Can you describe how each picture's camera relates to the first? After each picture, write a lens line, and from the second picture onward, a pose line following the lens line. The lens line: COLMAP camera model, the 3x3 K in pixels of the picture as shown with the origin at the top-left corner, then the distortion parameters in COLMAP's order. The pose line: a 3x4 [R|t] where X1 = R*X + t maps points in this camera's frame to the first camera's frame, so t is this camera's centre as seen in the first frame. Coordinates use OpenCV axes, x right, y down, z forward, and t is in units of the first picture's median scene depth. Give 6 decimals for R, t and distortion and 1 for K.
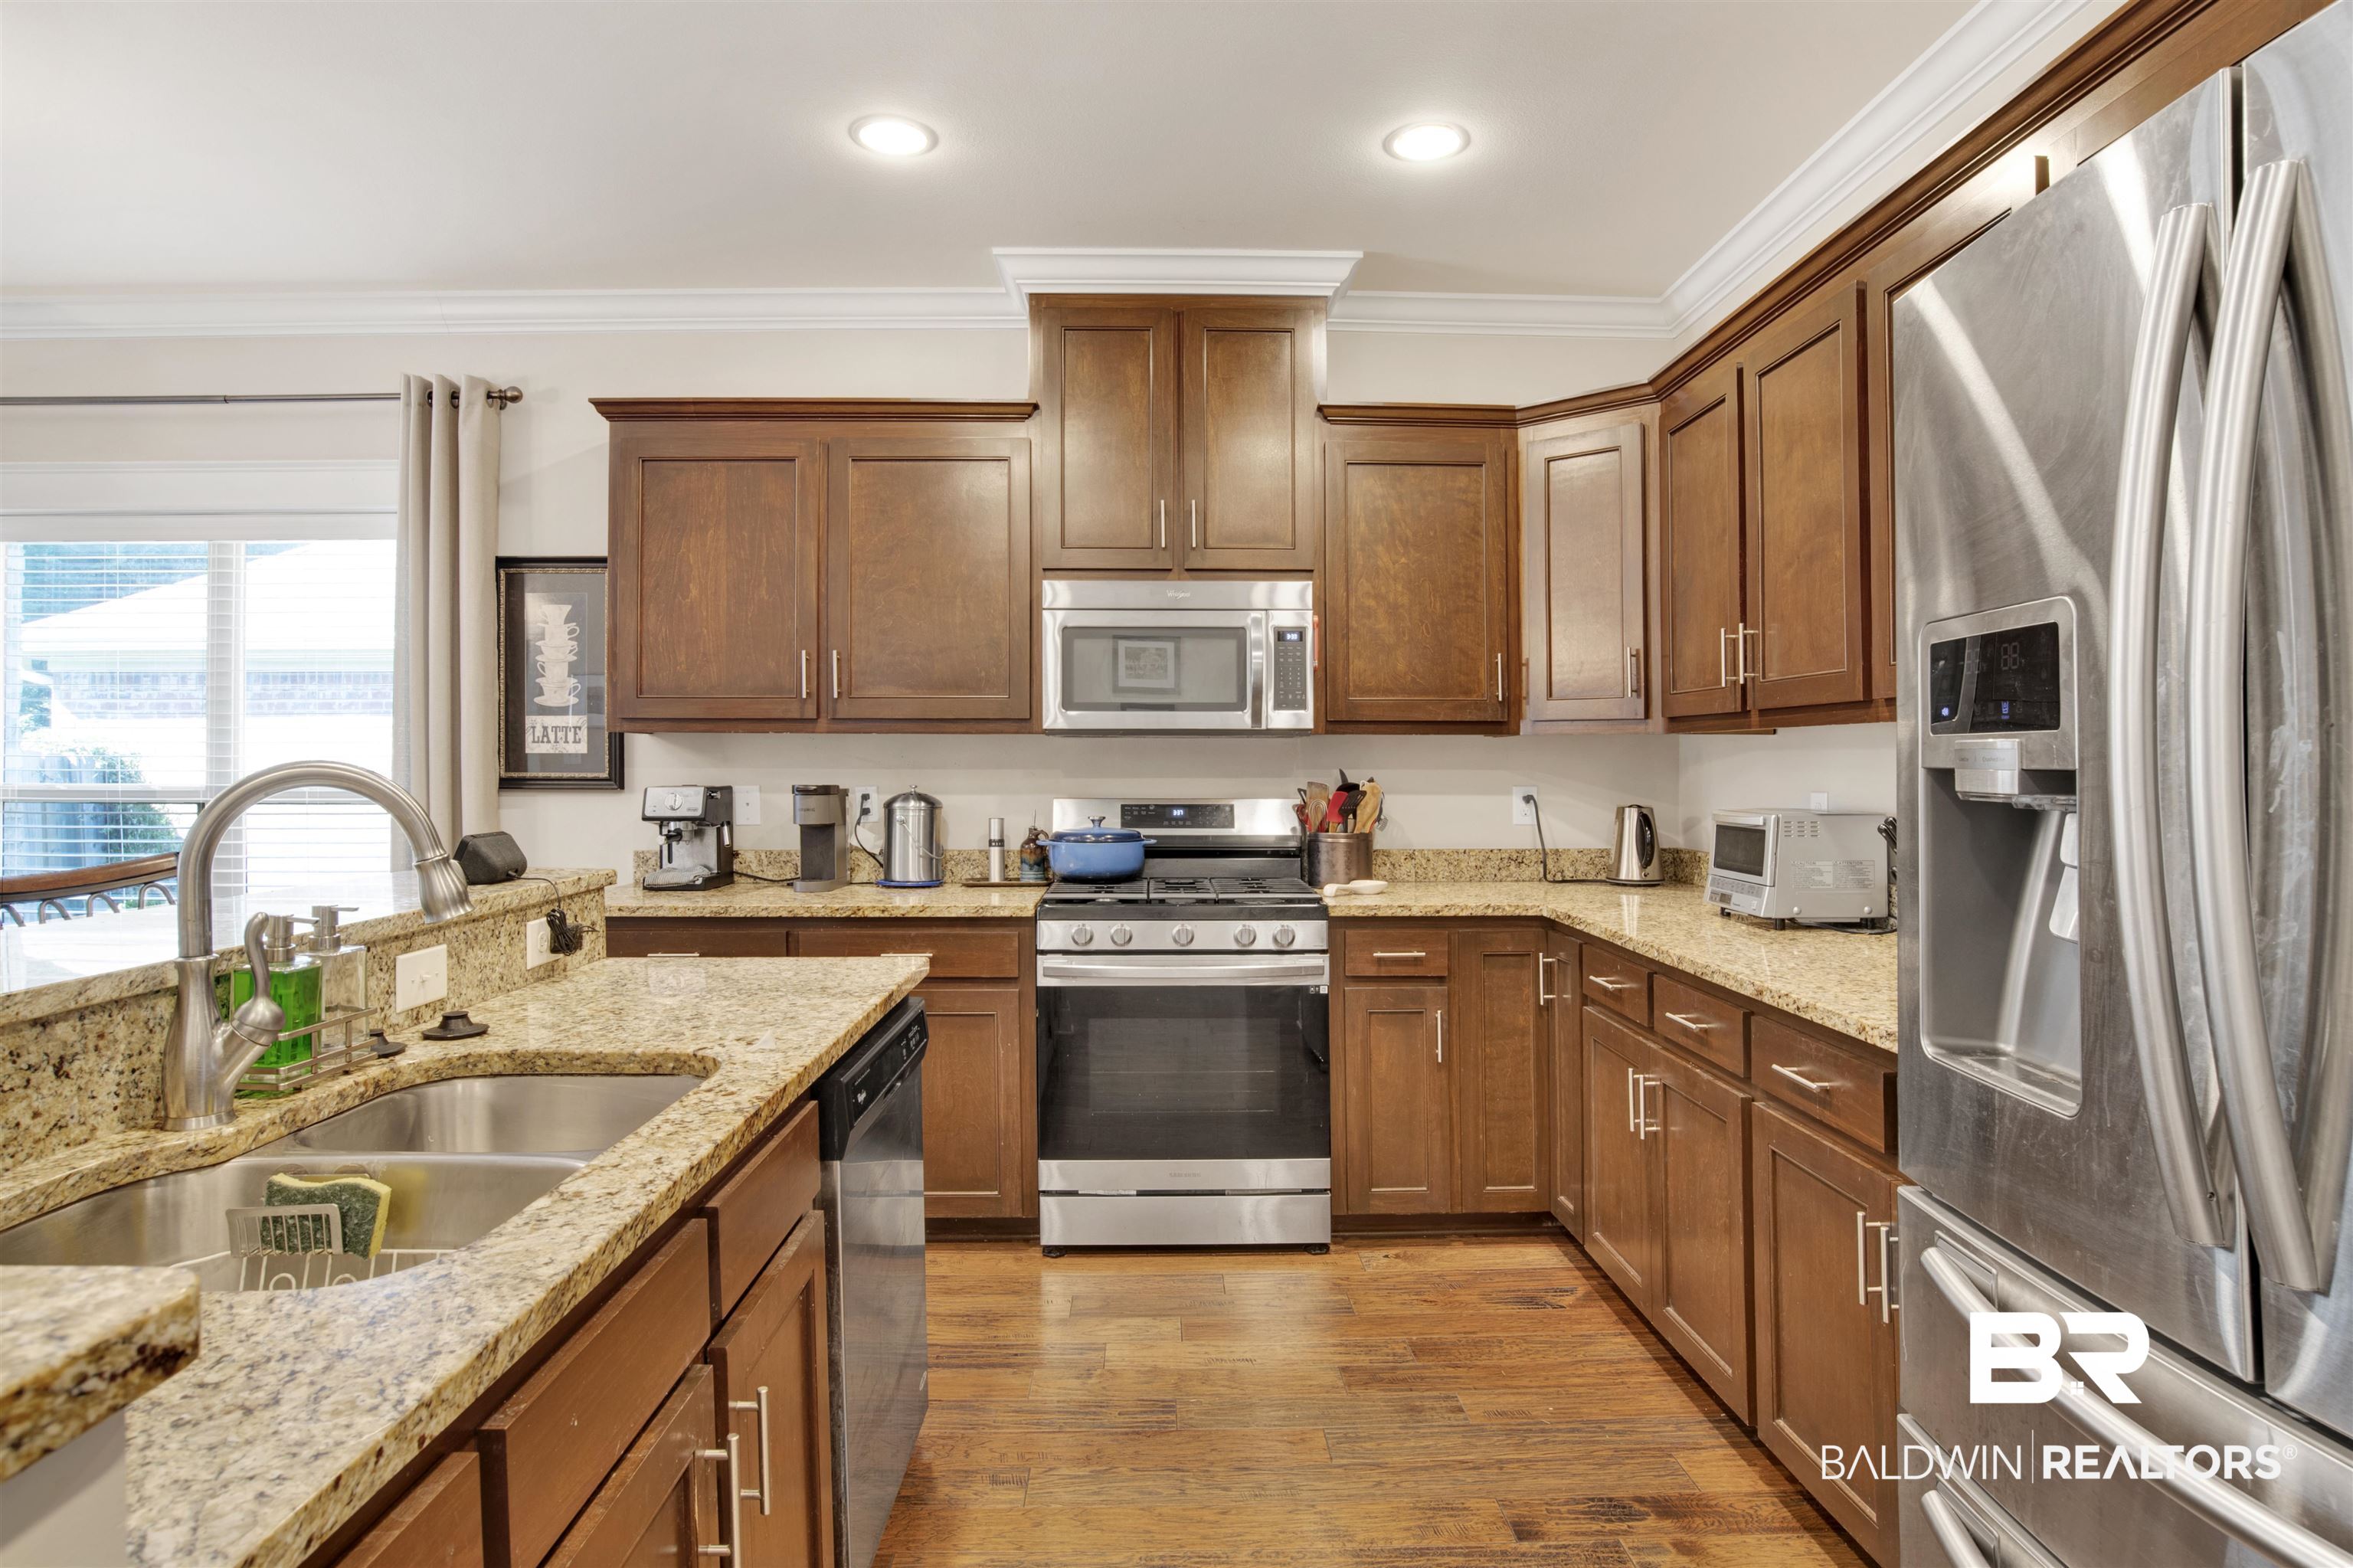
lens RADIAL K [[1255.9, 0, 1176.5], [0, 1255.9, 784.0], [0, 0, 1]] dist [-0.072992, 0.027622]
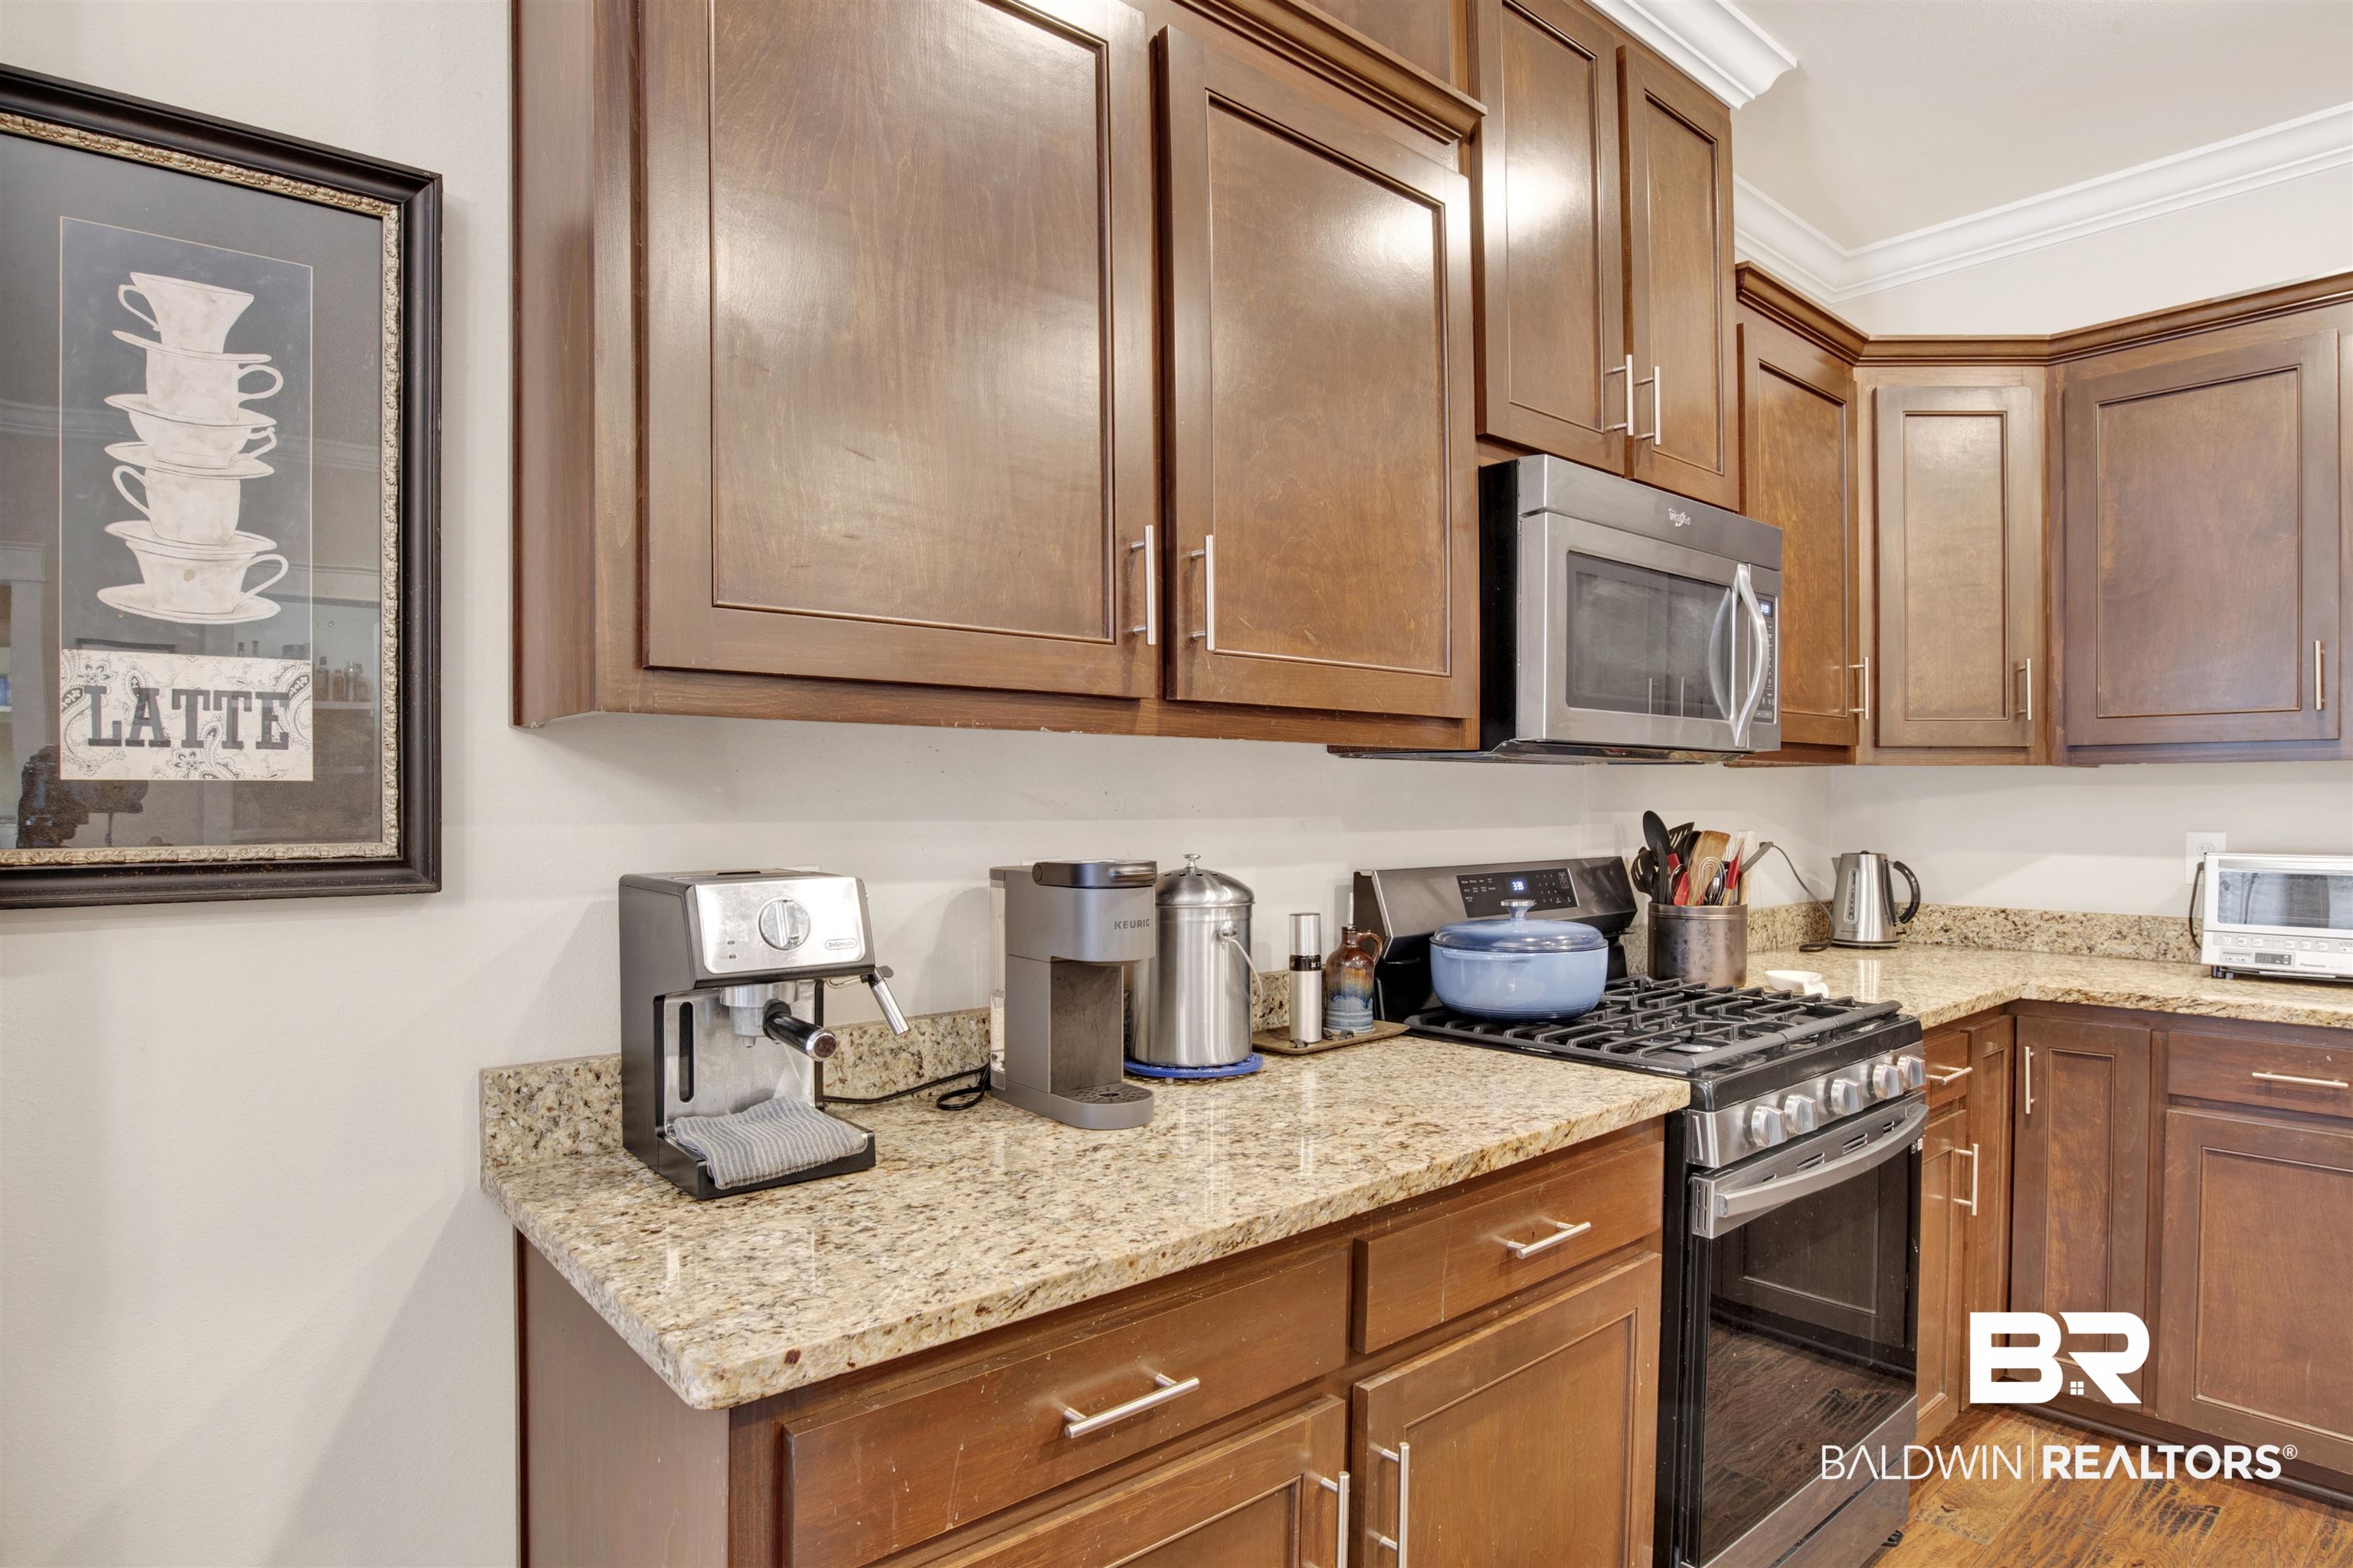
lens RADIAL K [[1322.9, 0, 1264.6], [0, 1322.9, 779.8], [0, 0, 1]] dist [-0.075134, 0.028196]
pose [[0.752333, 0.006239, 0.658754, -0.538661], [0.012905, 0.999624, -0.024206, -0.015129], [-0.658657, 0.026712, 0.751969, 0.648365]]
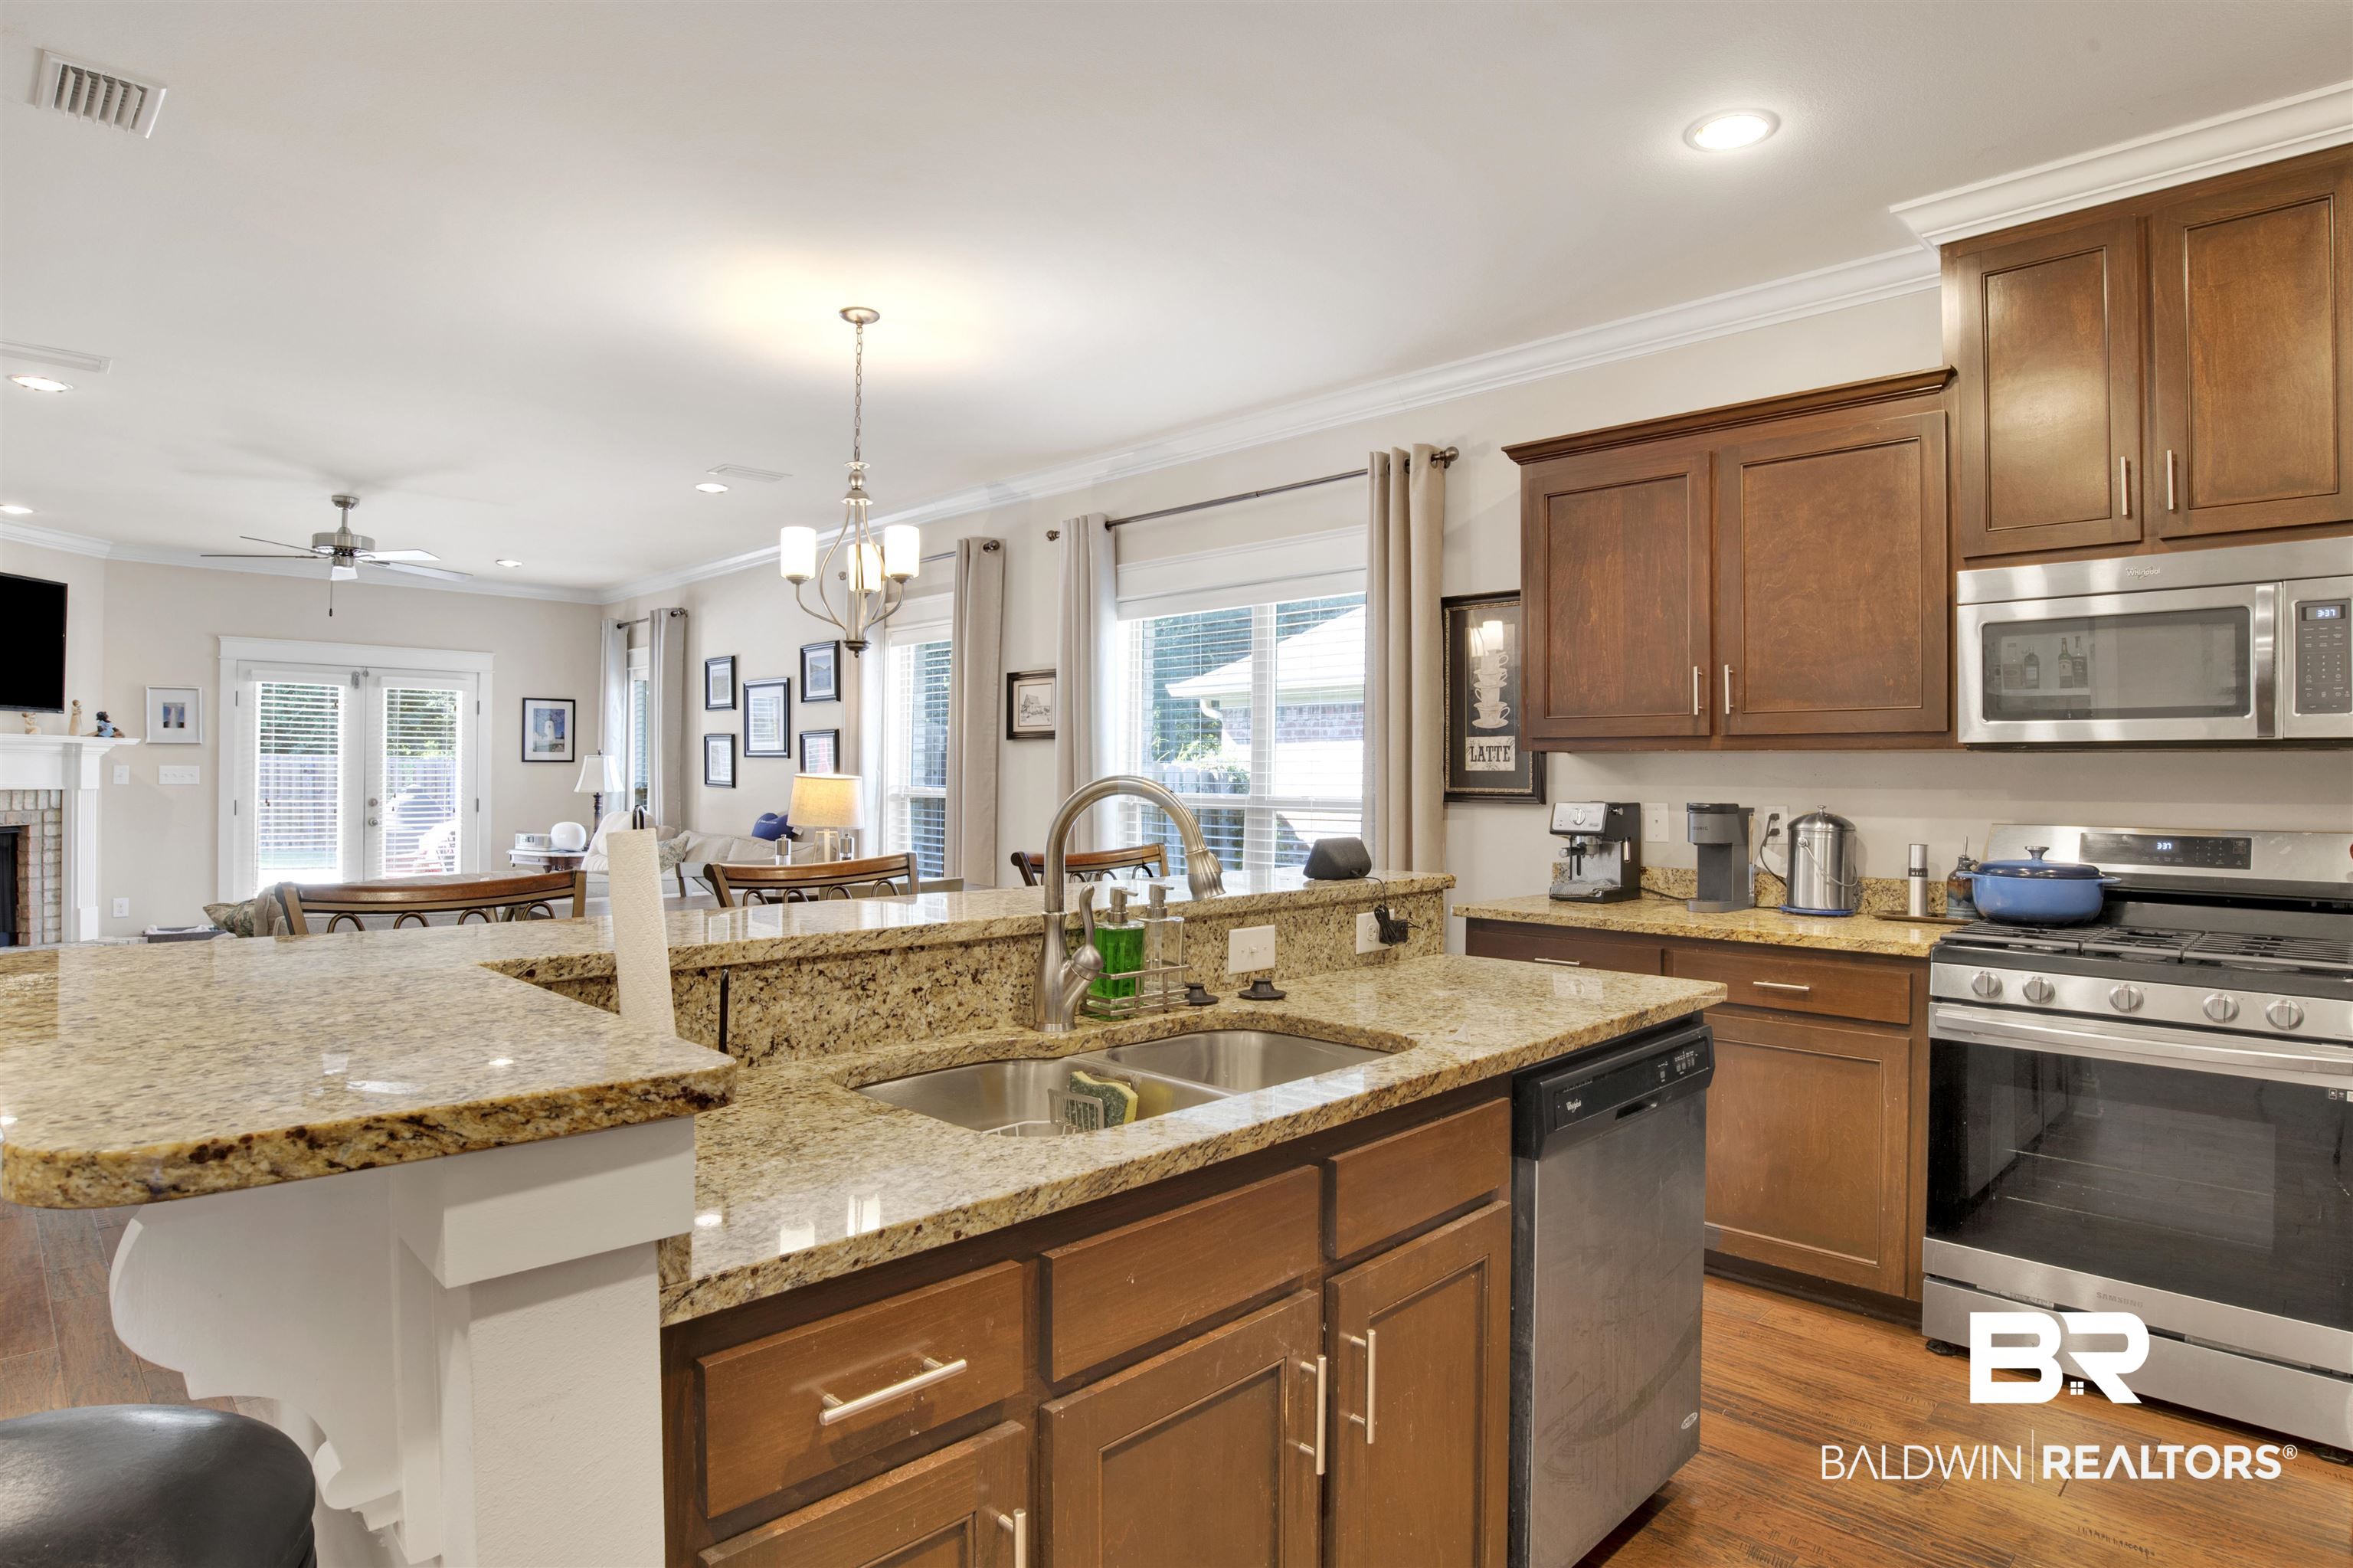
lens RADIAL K [[1255.9, 0, 1176.5], [0, 1255.9, 784.0], [0, 0, 1]] dist [-0.072992, 0.027622]
pose [[0.694487, 0.007186, -0.719469, 0.130950], [-0.017361, 0.999826, -0.006772, -0.000497], [0.719296, 0.017194, 0.694491, 0.025662]]
